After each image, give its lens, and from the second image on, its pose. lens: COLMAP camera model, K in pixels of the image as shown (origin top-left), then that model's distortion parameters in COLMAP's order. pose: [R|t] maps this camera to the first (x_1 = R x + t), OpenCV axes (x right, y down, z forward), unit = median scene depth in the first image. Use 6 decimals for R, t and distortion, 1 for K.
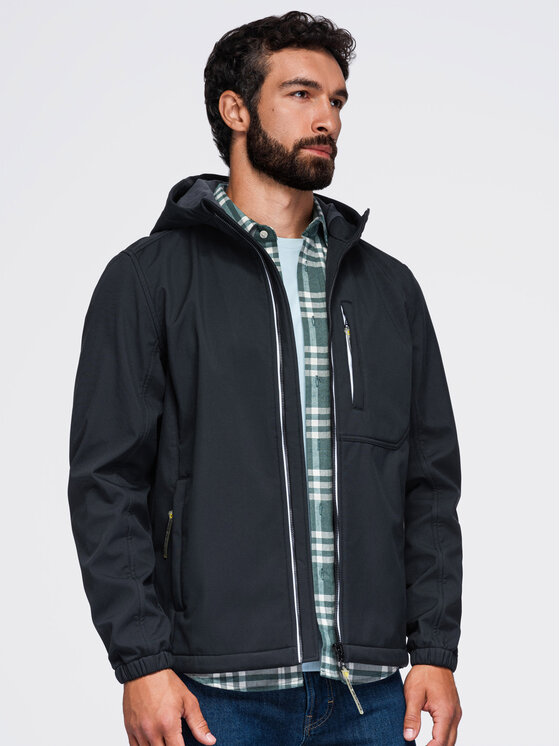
lens RADIAL K [[1846.4, 0, 279.5], [0, 1846.4, 374.7], [0, 0, 1]] dist [0.084822, 0.000000]
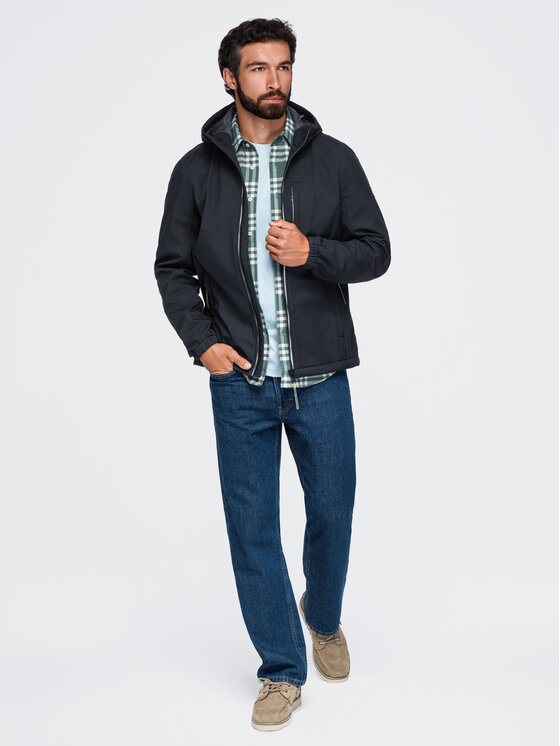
lens RADIAL K [[1846.4, 0, 279.7], [0, 1846.4, 374.4], [0, 0, 1]] dist [0.084822, 0.000000]
pose [[0.933251, -0.039406, -0.357058, 0.661303], [0.110241, 0.977421, 0.180266, -0.183130], [0.341892, -0.207596, 0.916523, -0.707271]]
